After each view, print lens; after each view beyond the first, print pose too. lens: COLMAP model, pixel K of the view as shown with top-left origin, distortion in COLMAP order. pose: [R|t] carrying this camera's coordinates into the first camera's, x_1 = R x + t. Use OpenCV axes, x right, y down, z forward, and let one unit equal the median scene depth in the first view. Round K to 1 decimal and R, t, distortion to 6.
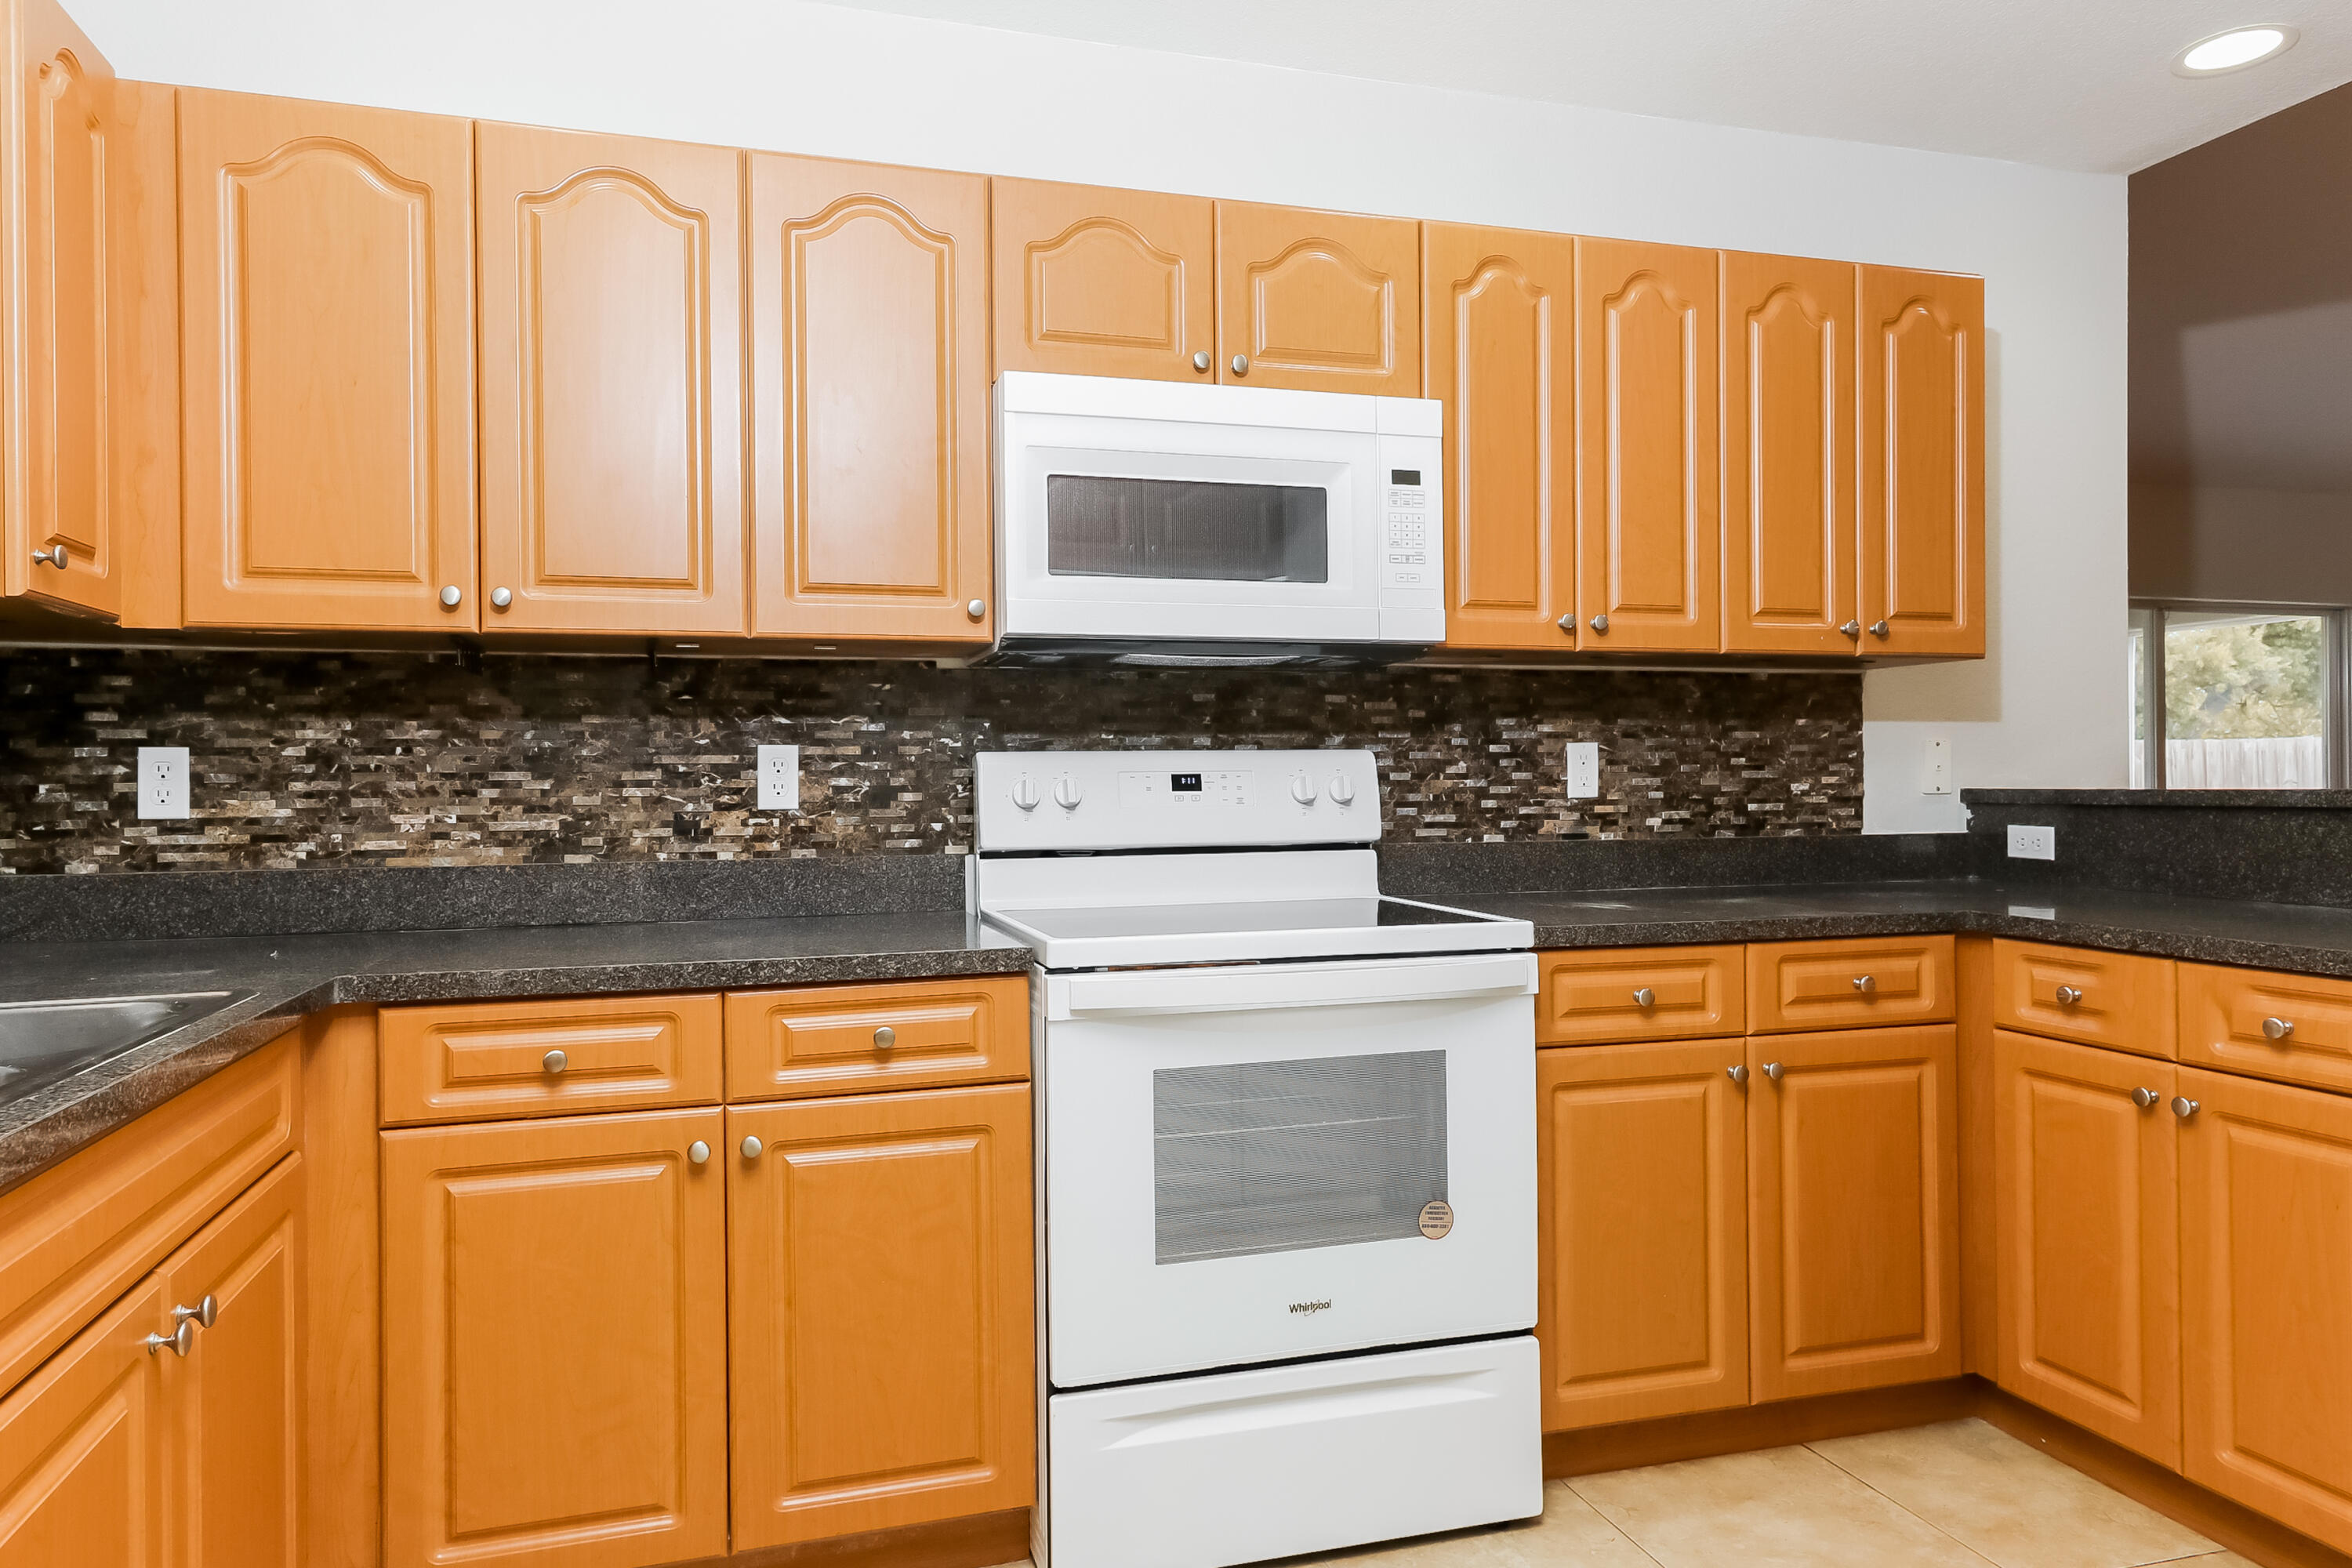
lens RADIAL K [[1556.7, 0, 1192.5], [0, 1556.7, 788.3], [0, 0, 1]] dist [-0.001452, 0.000176]
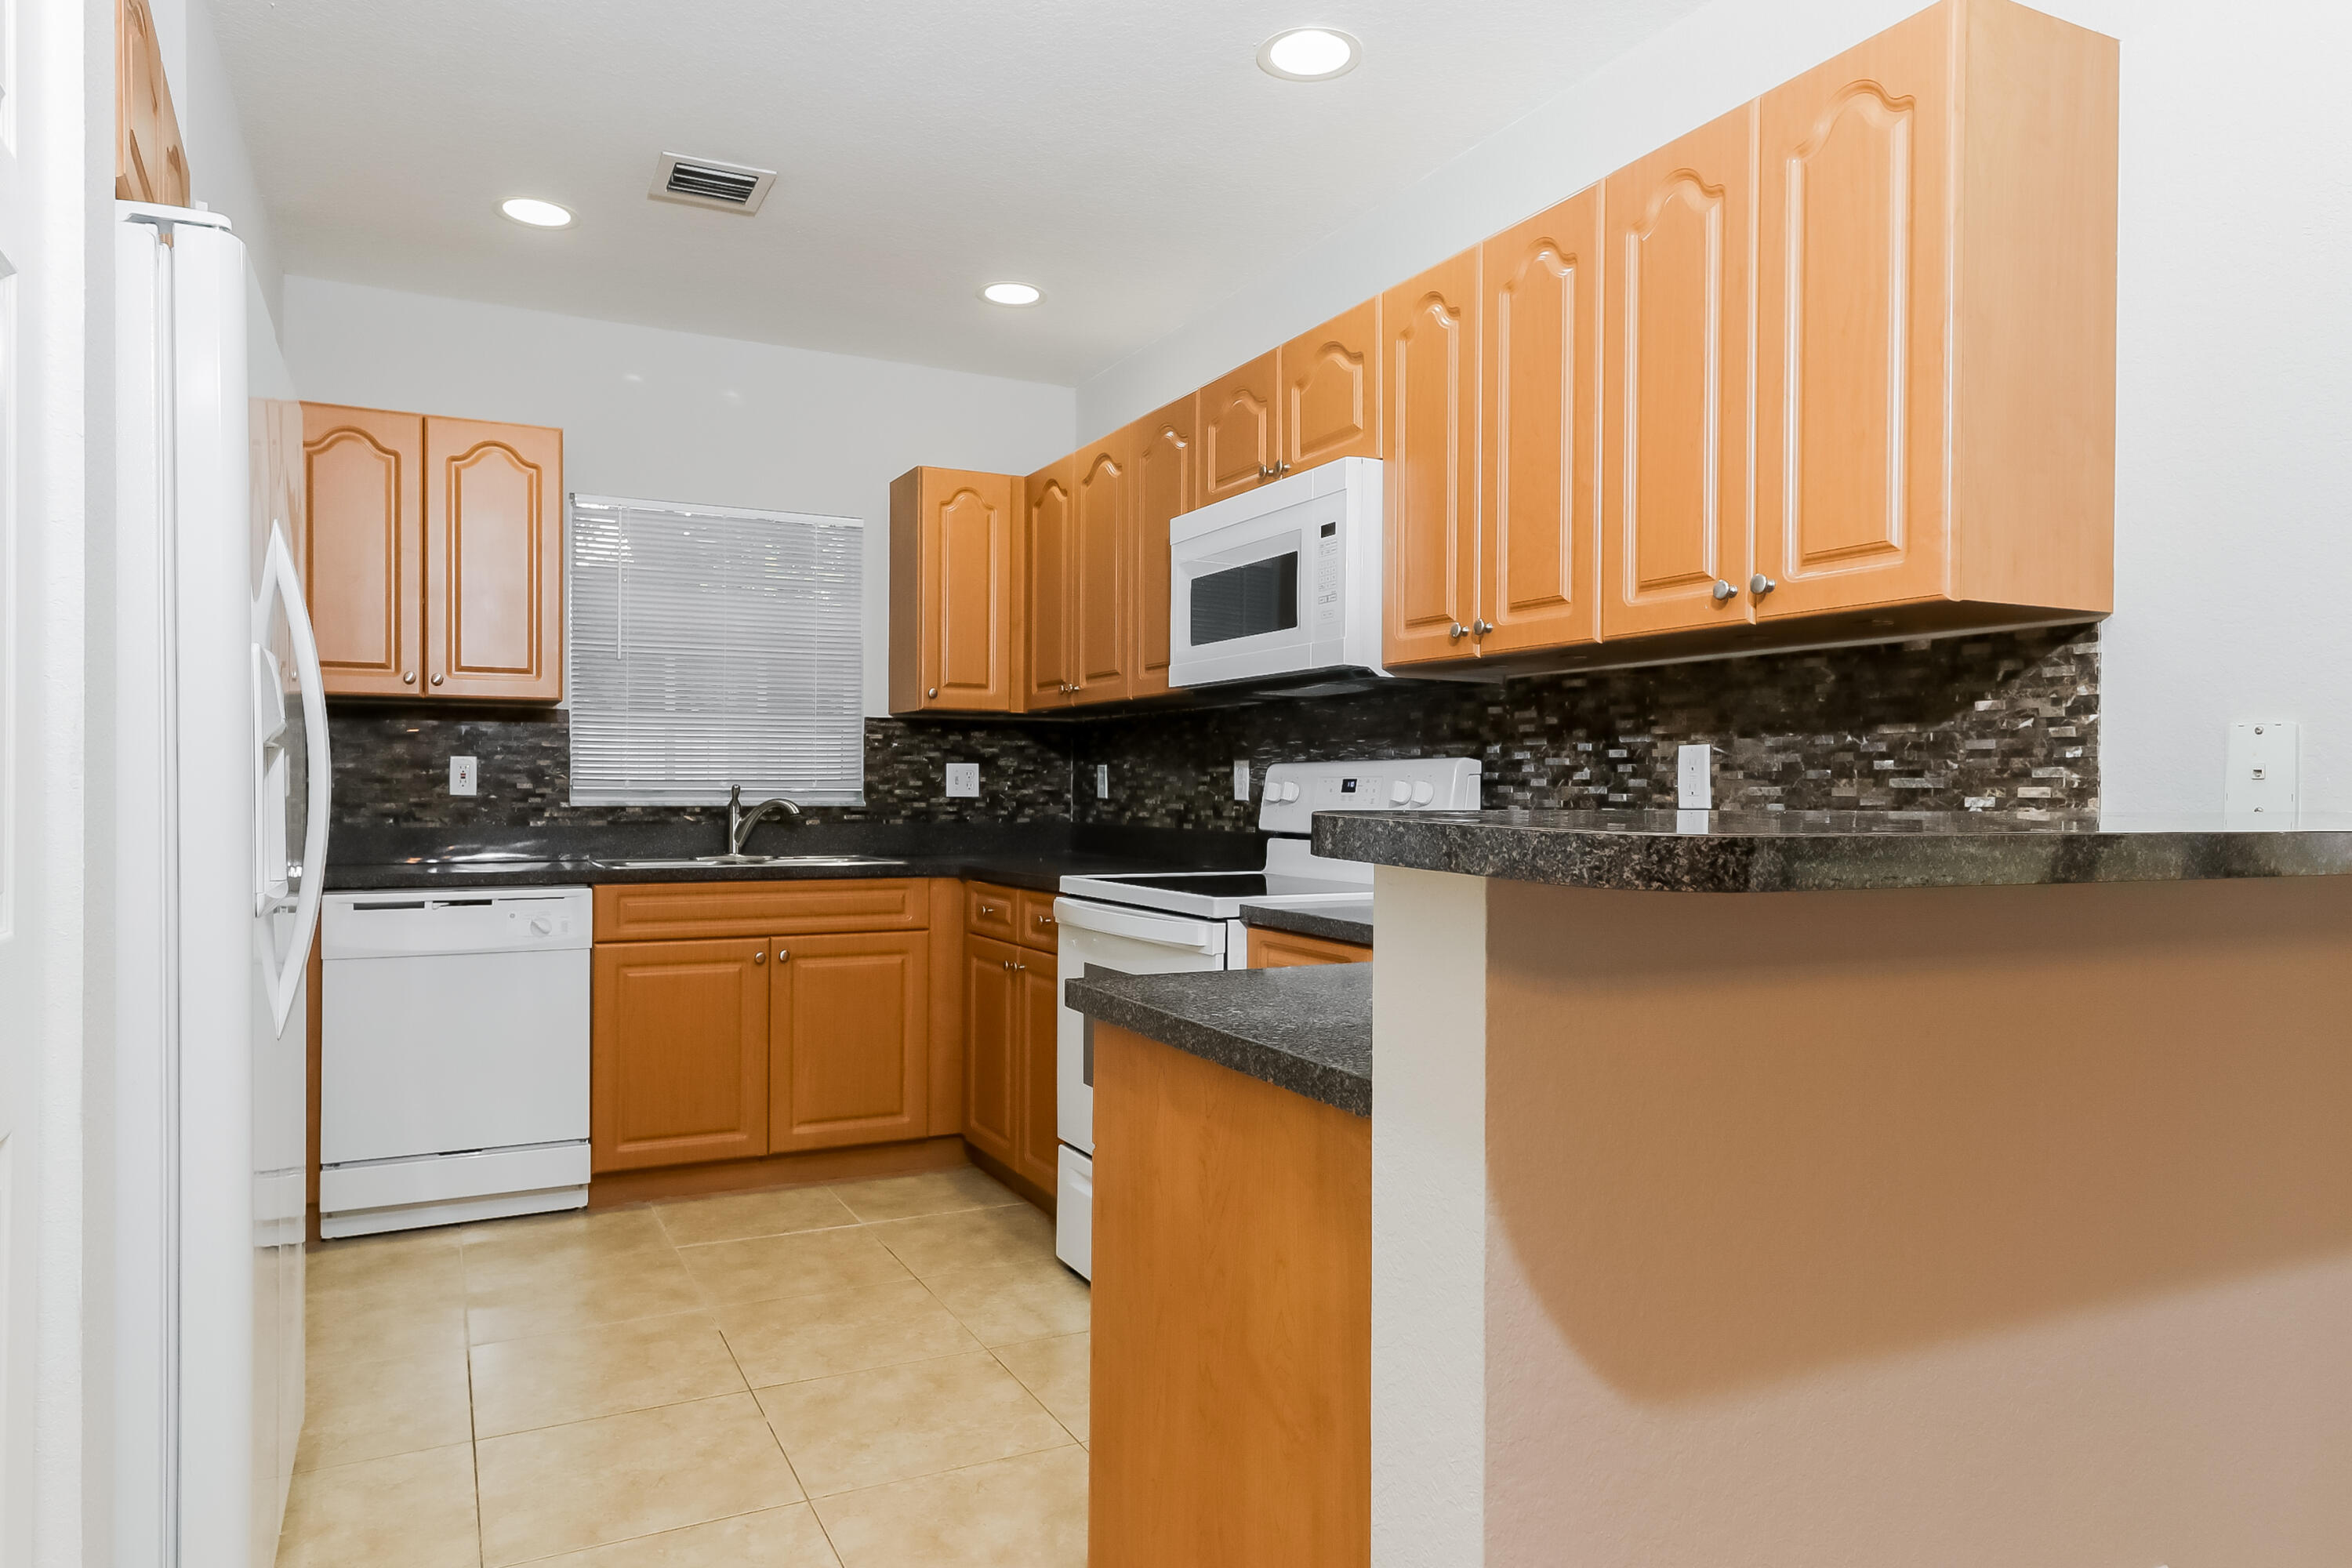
lens RADIAL K [[1556.7, 0, 1190.1], [0, 1556.7, 782.6], [0, 0, 1]] dist [-0.001452, 0.000176]
pose [[0.148251, 0.007581, -0.988921, 1.083776], [-0.006358, 0.999957, 0.006713, -0.012650], [0.988929, 0.005292, 0.148293, 0.604874]]
